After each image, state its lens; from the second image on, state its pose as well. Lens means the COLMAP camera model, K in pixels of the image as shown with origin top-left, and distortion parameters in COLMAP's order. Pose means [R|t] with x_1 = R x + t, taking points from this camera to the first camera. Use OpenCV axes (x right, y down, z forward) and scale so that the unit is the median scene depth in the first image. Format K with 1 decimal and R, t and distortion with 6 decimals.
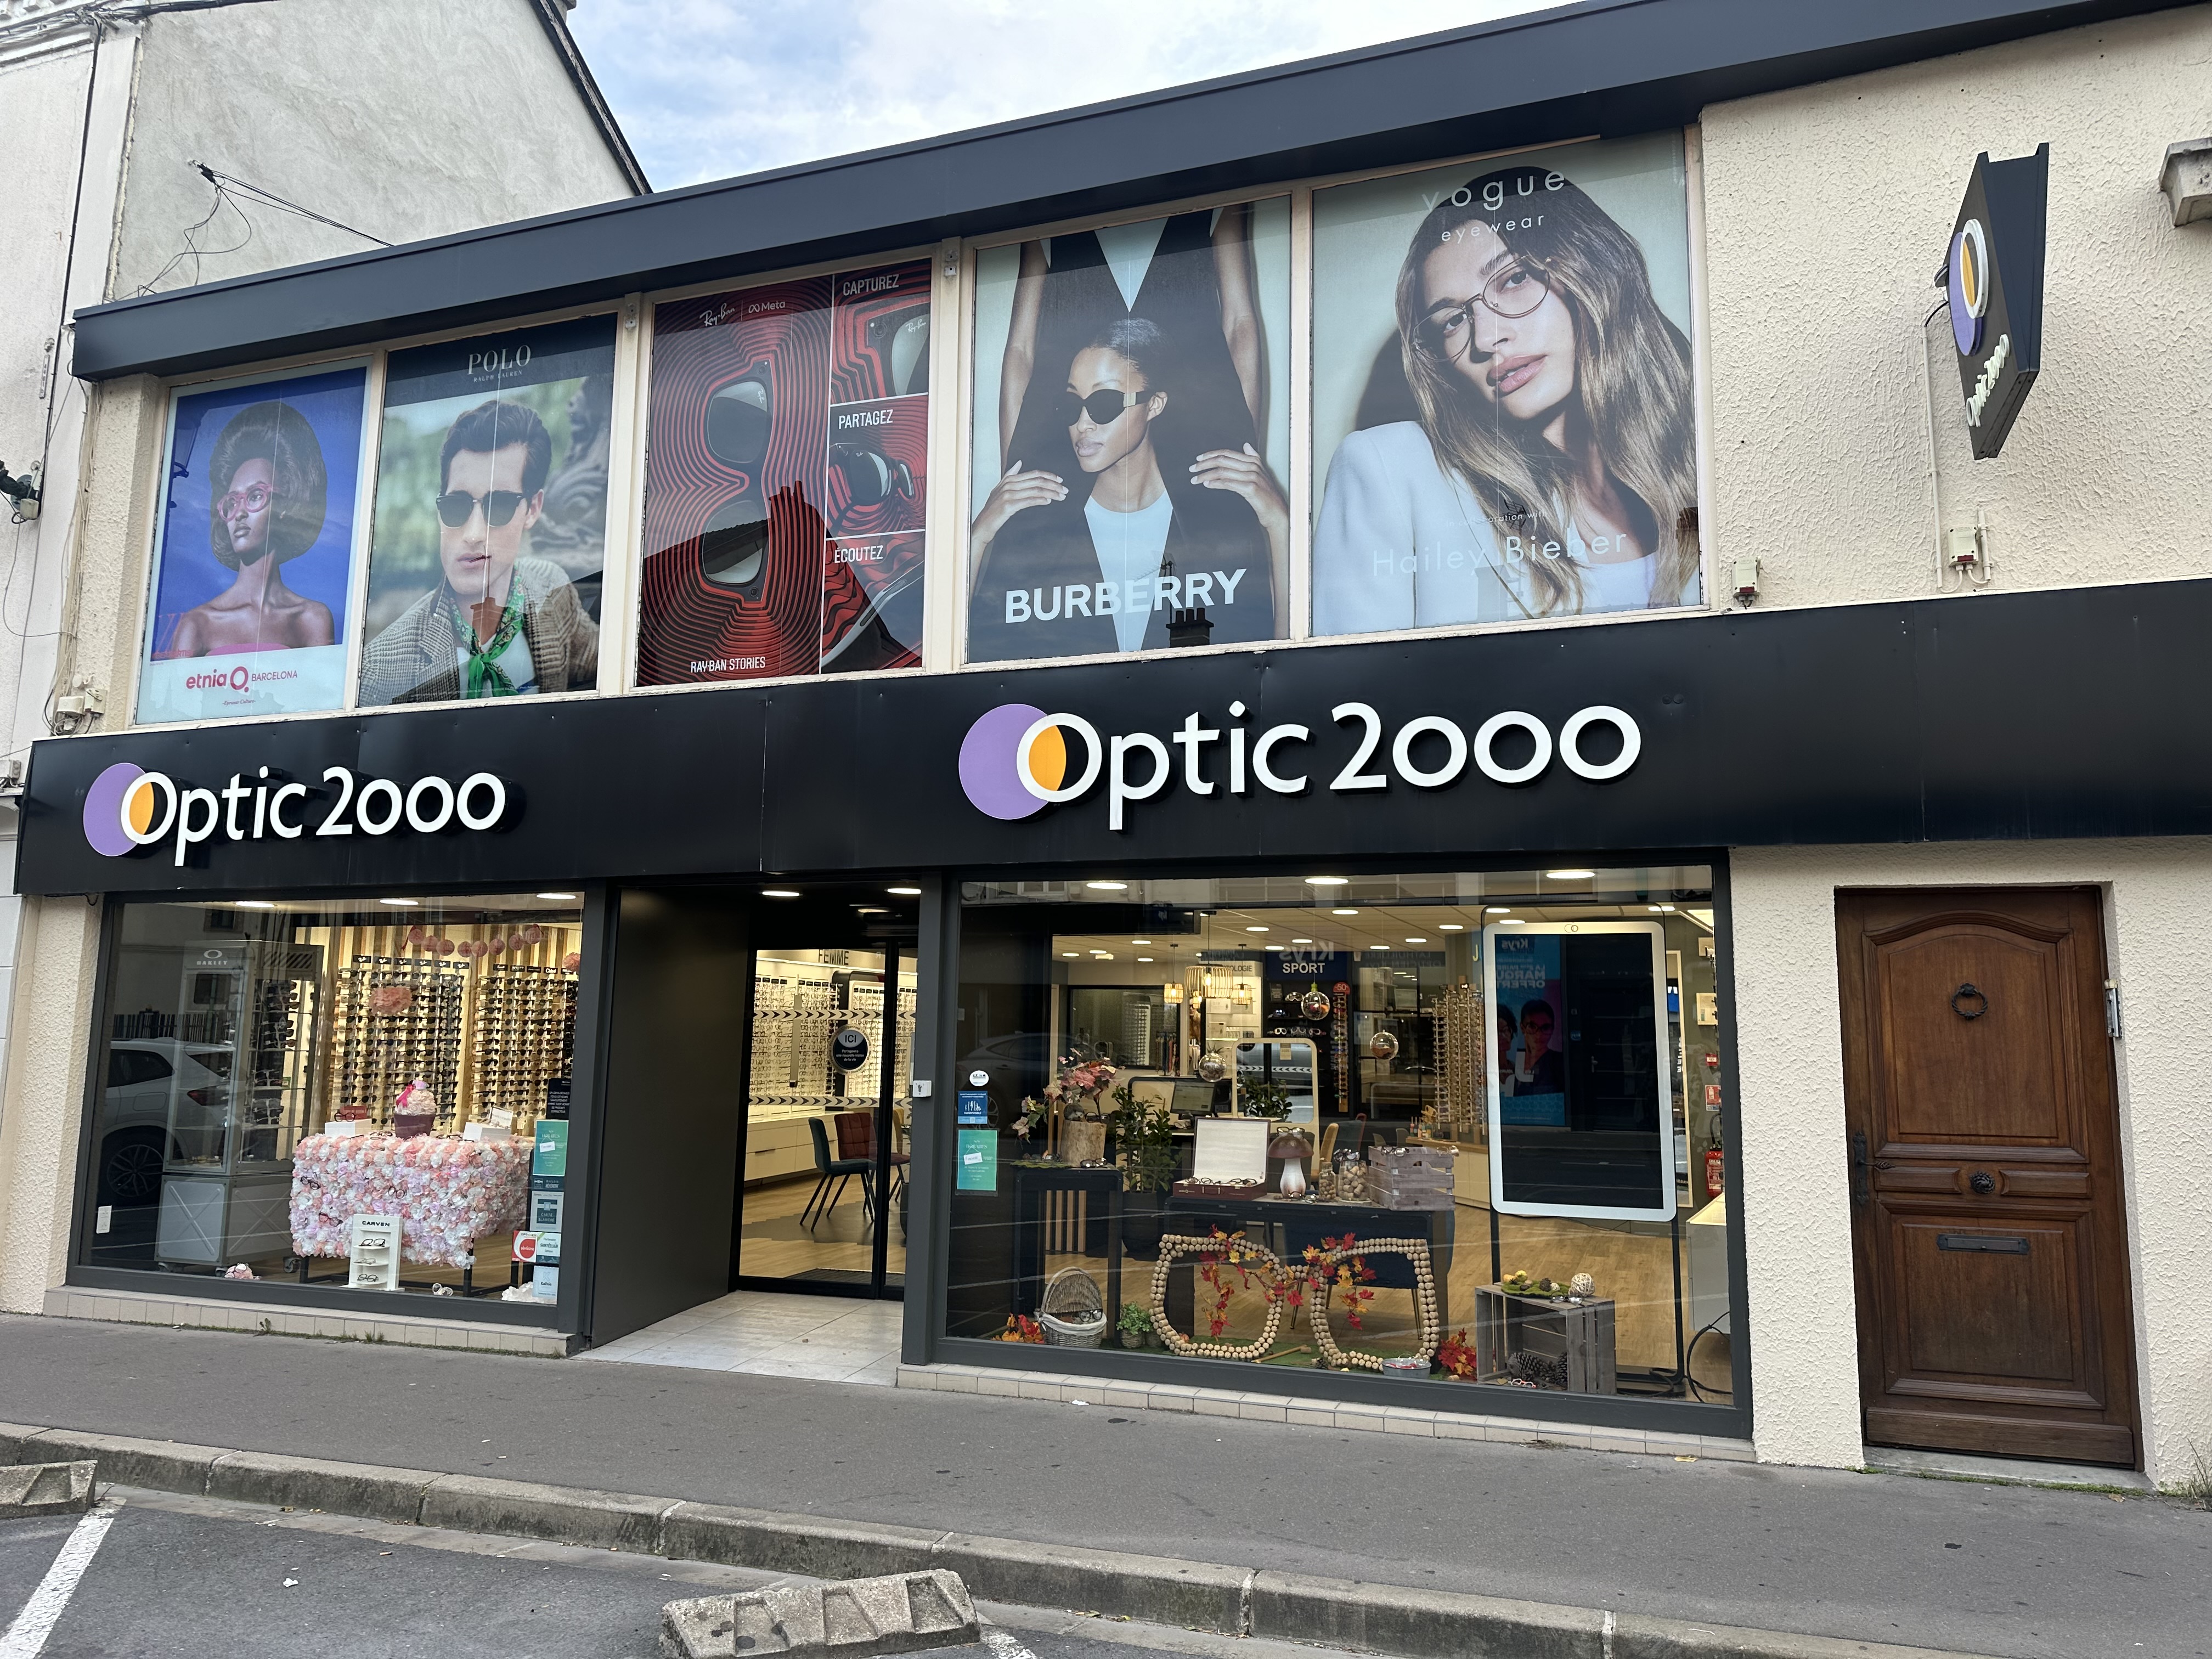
lens RADIAL K [[1558.8, 0, 1129.4], [0, 1558.8, 825.7], [0, 0, 1]] dist [0.037789, -0.041759]
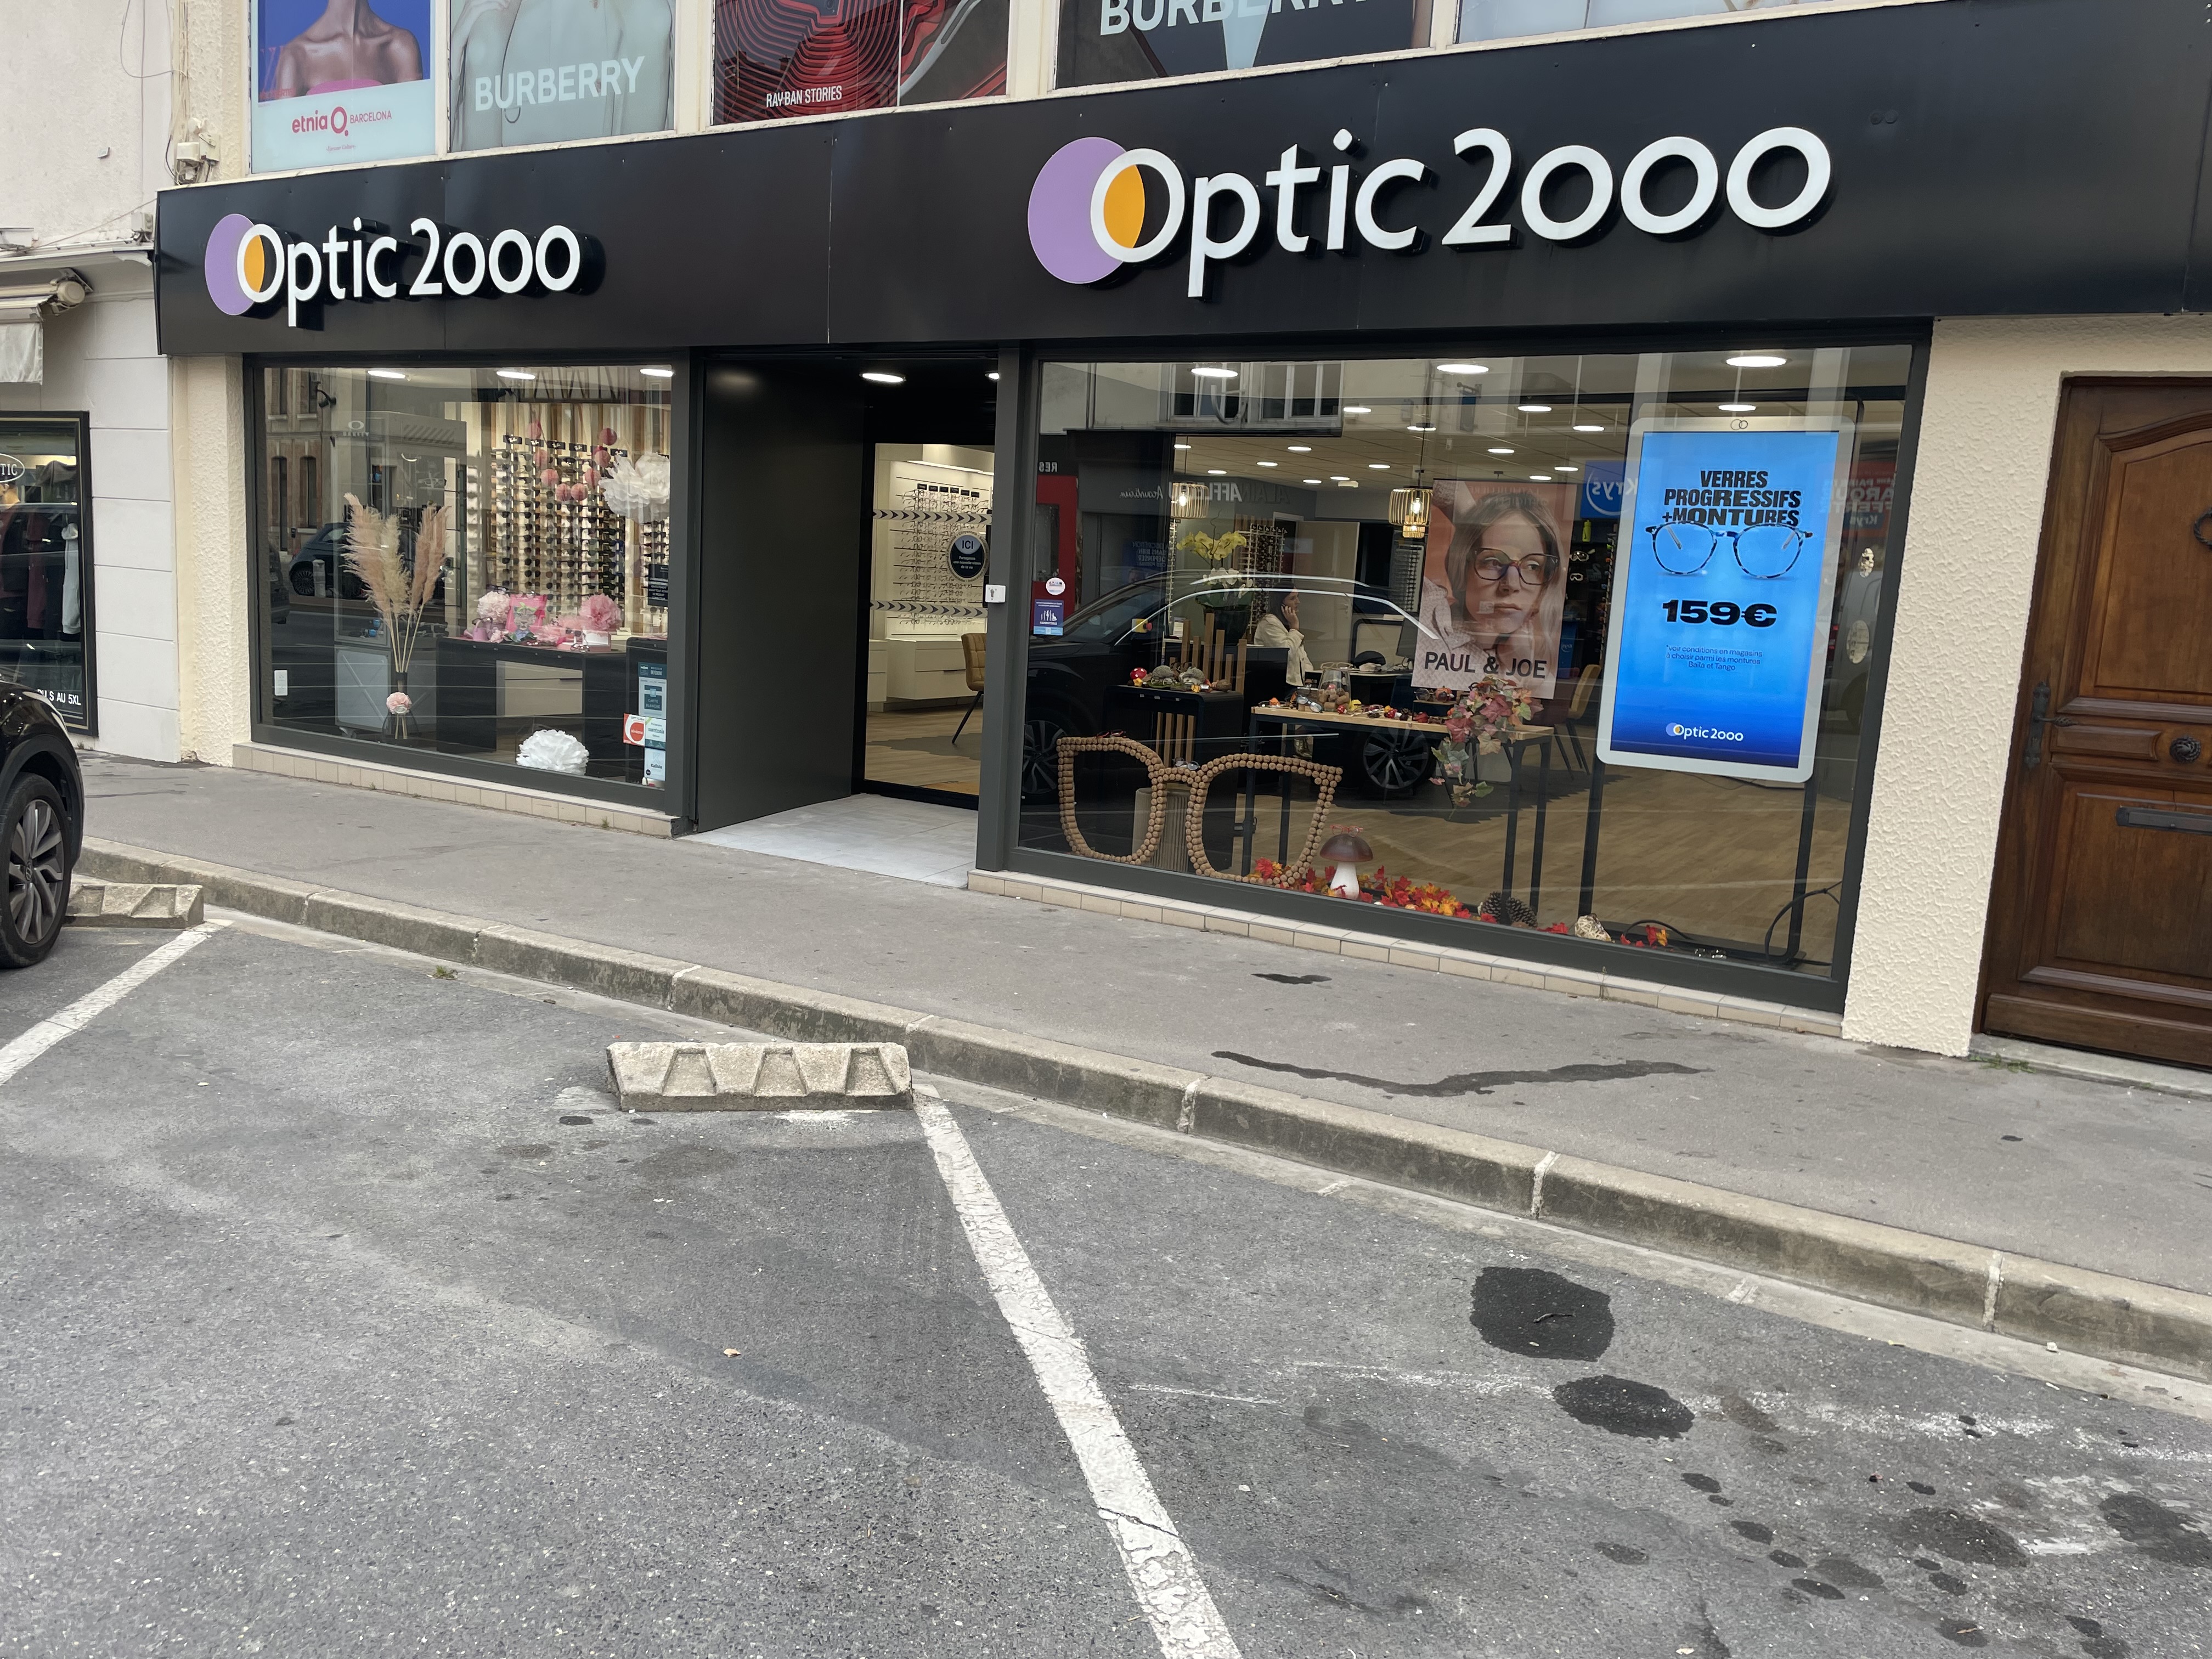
lens RADIAL K [[1685.0, 0, 1110.7], [0, 1685.0, 837.5], [0, 0, 1]] dist [0.083364, -0.110775]
pose [[0.978552, 0.075182, -0.191789, 0.135575], [-0.018101, 0.958803, 0.283496, 0.022715], [0.205202, -0.273944, 0.939599, 0.027462]]
